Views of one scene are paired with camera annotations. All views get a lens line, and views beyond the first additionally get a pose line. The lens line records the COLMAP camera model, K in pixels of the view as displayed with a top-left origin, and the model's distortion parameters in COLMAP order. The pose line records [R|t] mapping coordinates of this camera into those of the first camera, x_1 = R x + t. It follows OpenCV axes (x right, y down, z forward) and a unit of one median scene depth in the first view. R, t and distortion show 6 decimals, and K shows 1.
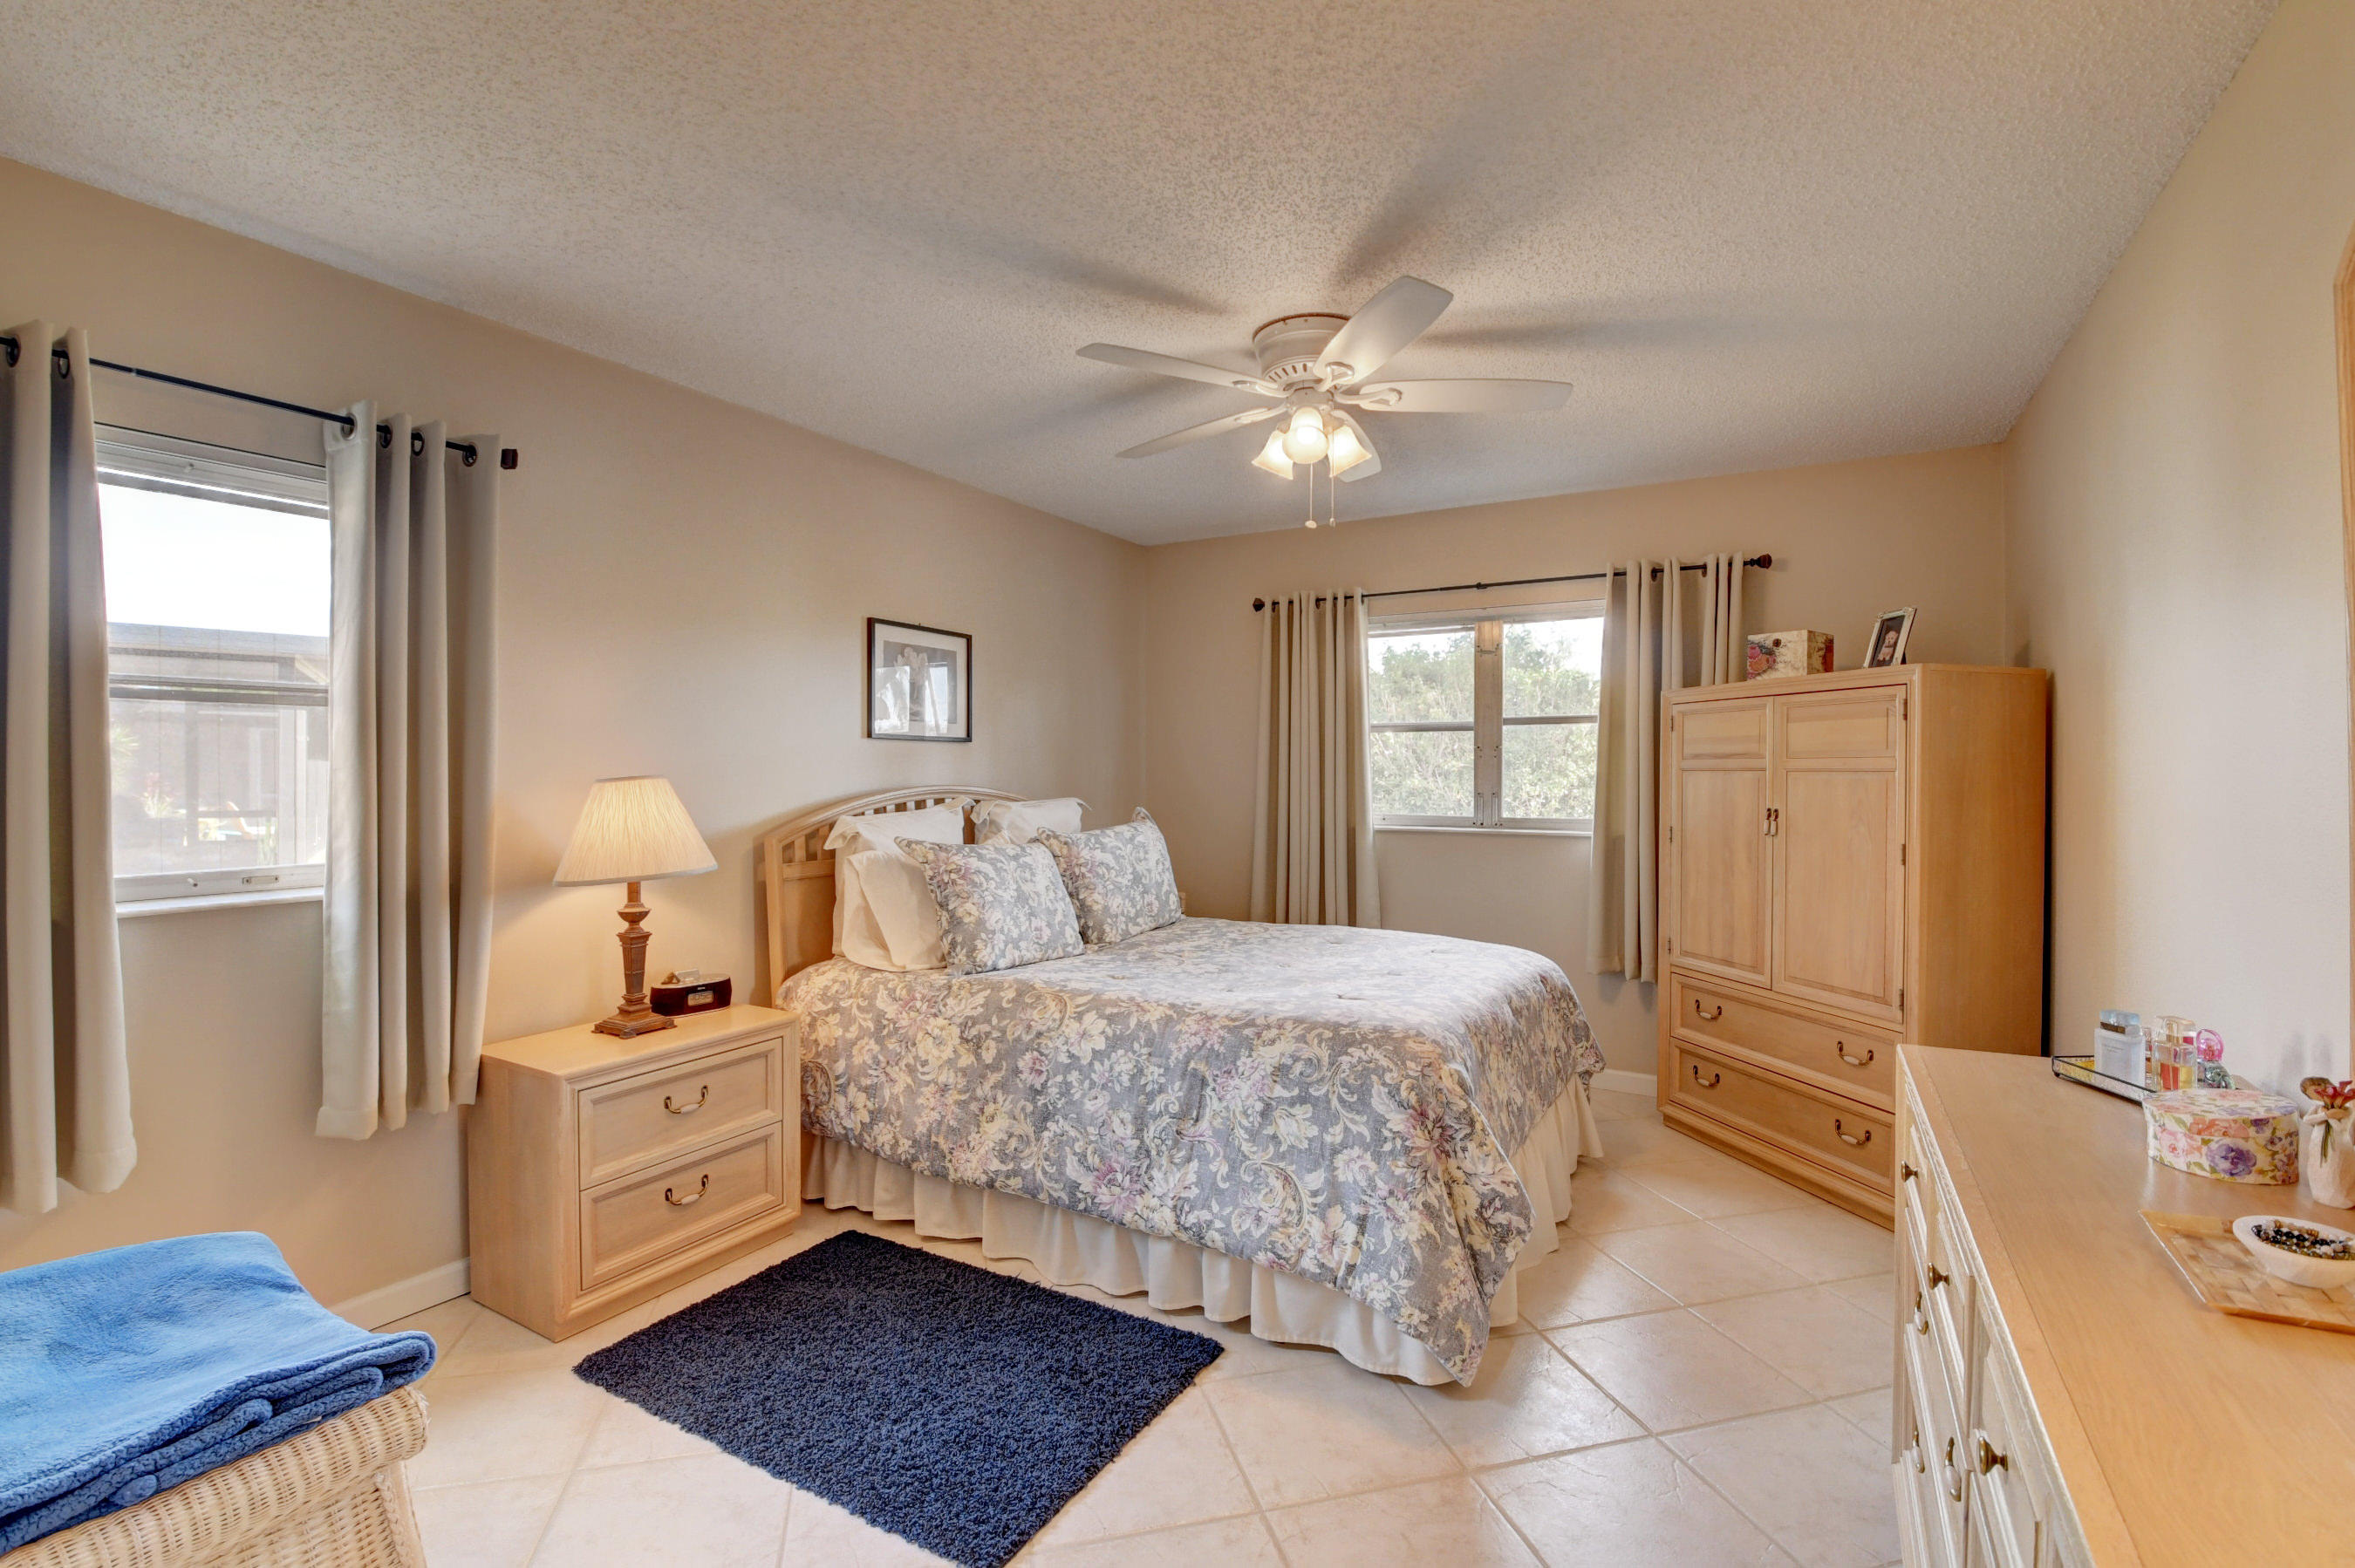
lens RADIAL K [[1032.0, 0, 1161.8], [0, 1032.0, 773.9], [0, 0, 1]] dist [-0.004664, -0.014673]
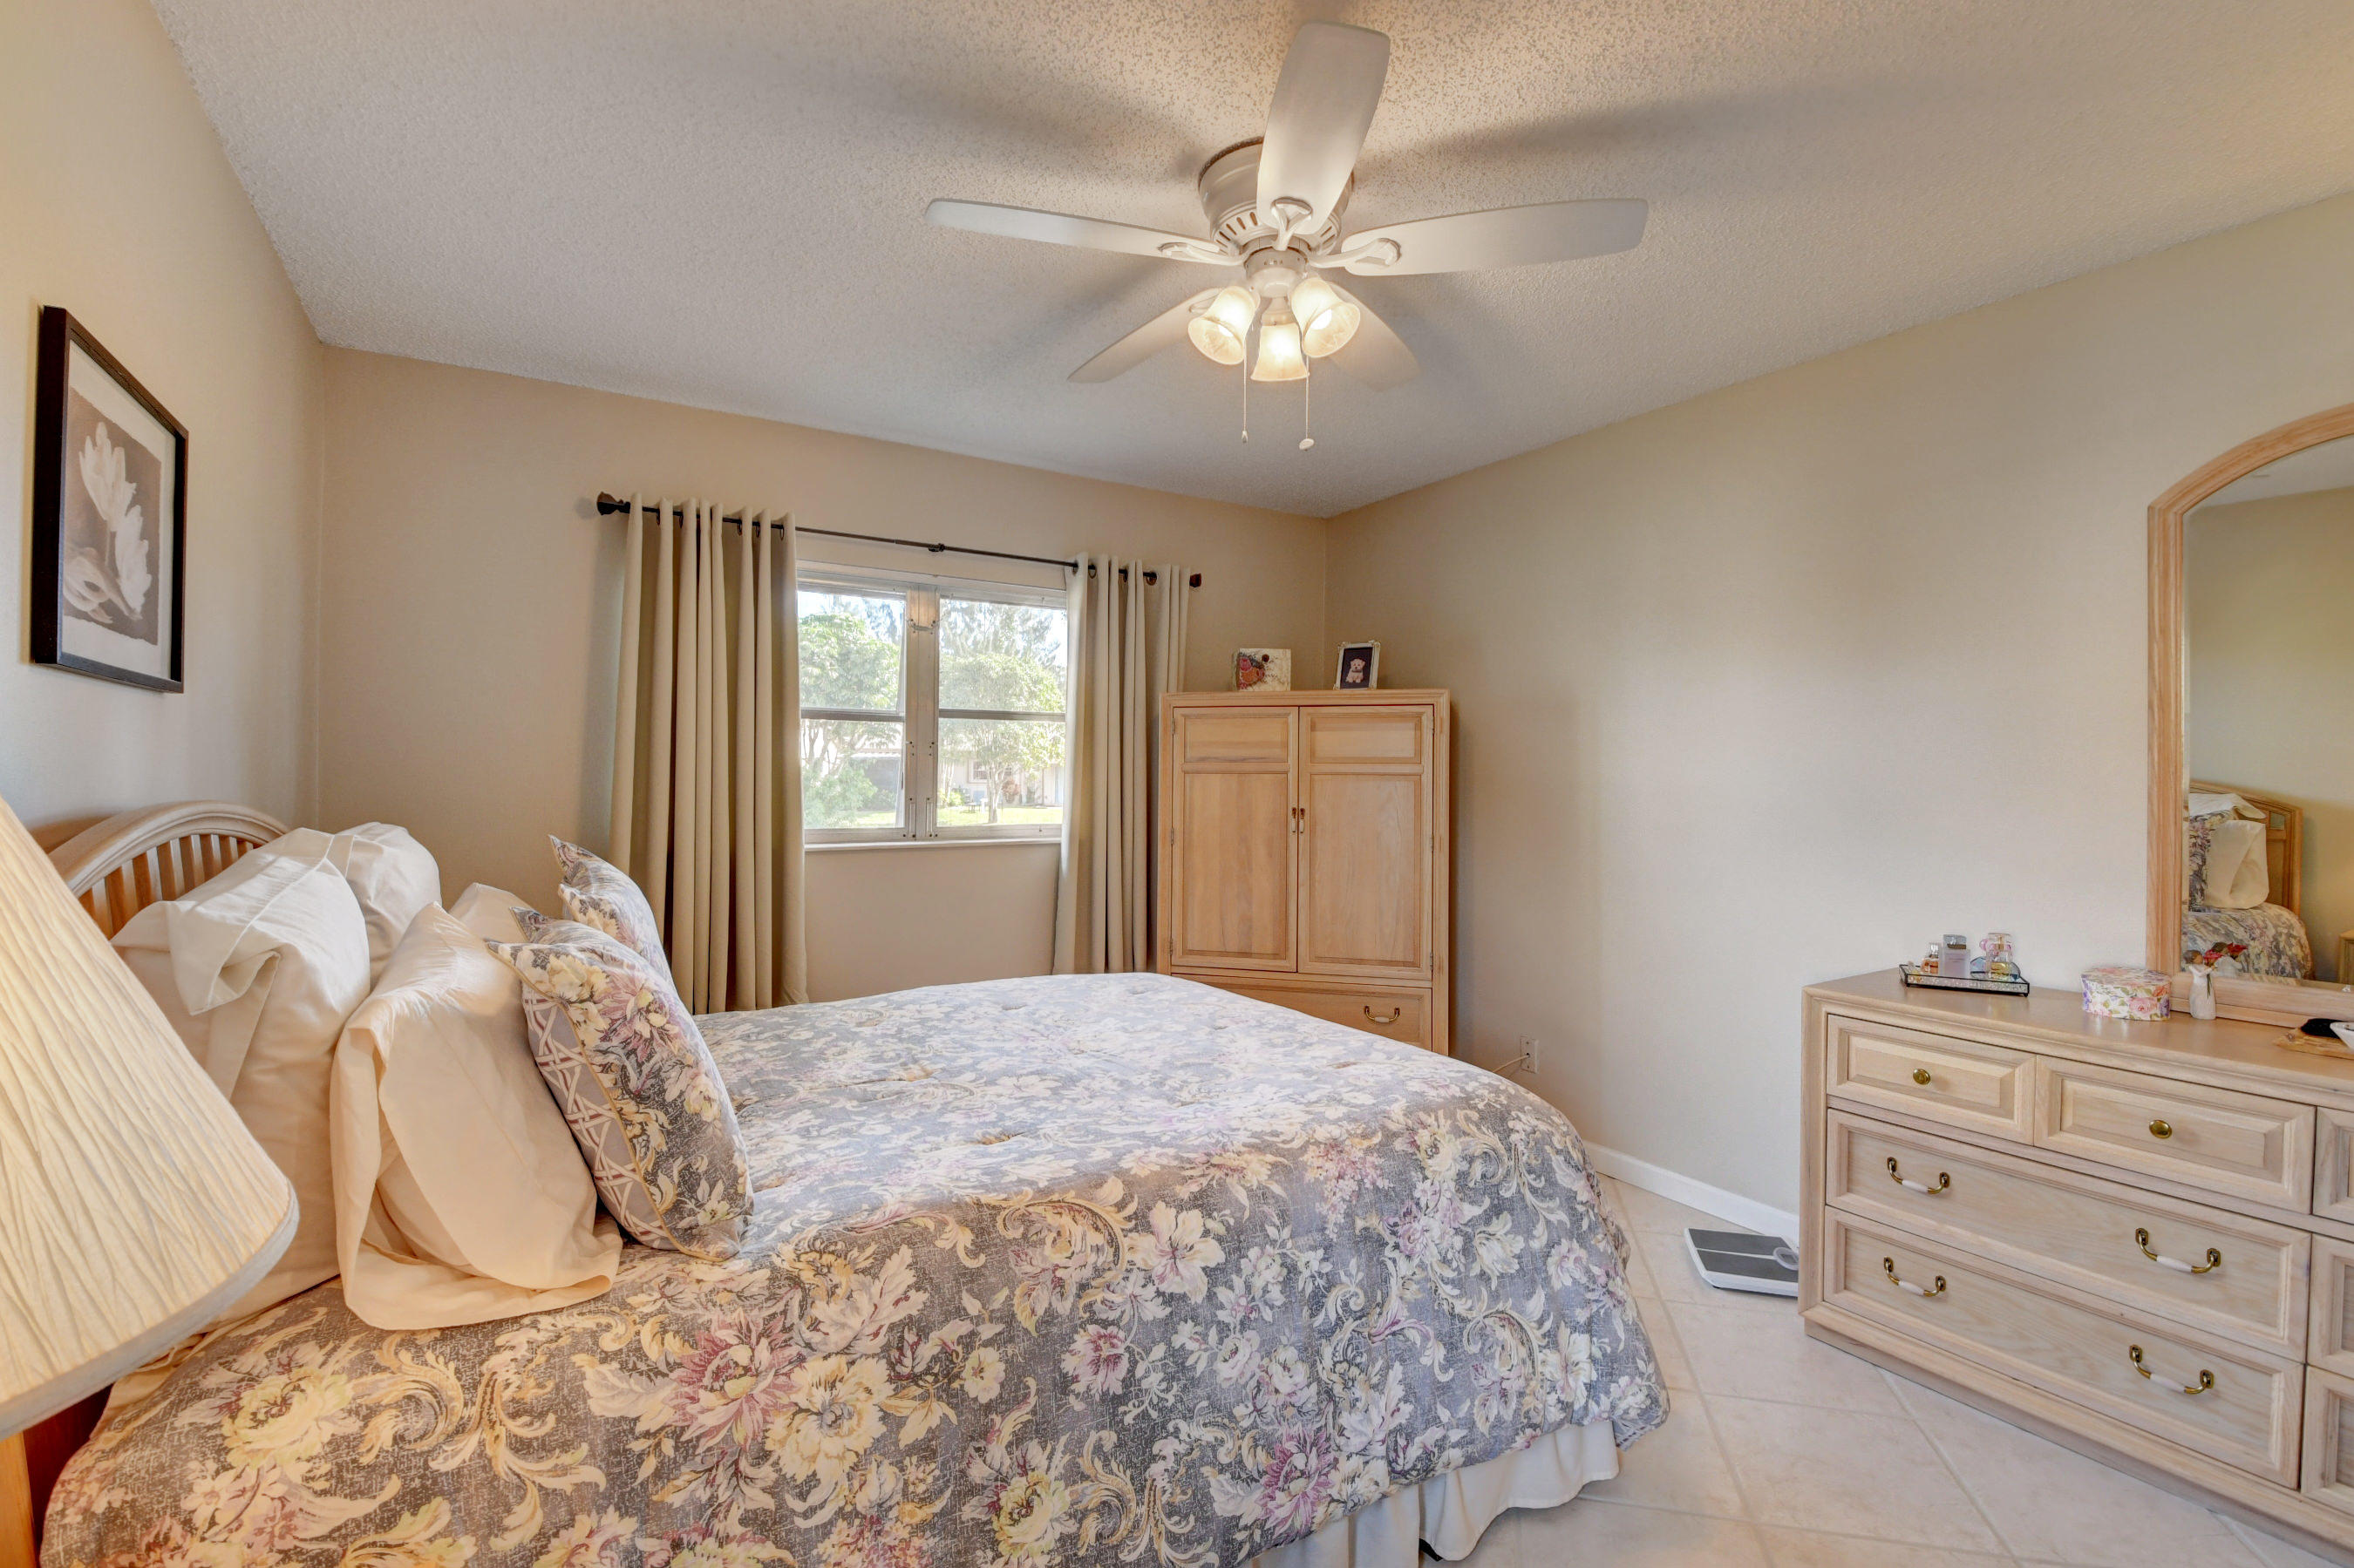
lens RADIAL K [[1031.5, 0, 1172.6], [0, 1031.5, 775.3], [0, 0, 1]] dist [-0.004664, -0.014673]
pose [[0.480147, 0.002772, 0.877183, -0.528832], [-0.006219, 0.999981, 0.000244, -0.001198], [-0.877166, -0.005573, 0.480155, 0.698763]]
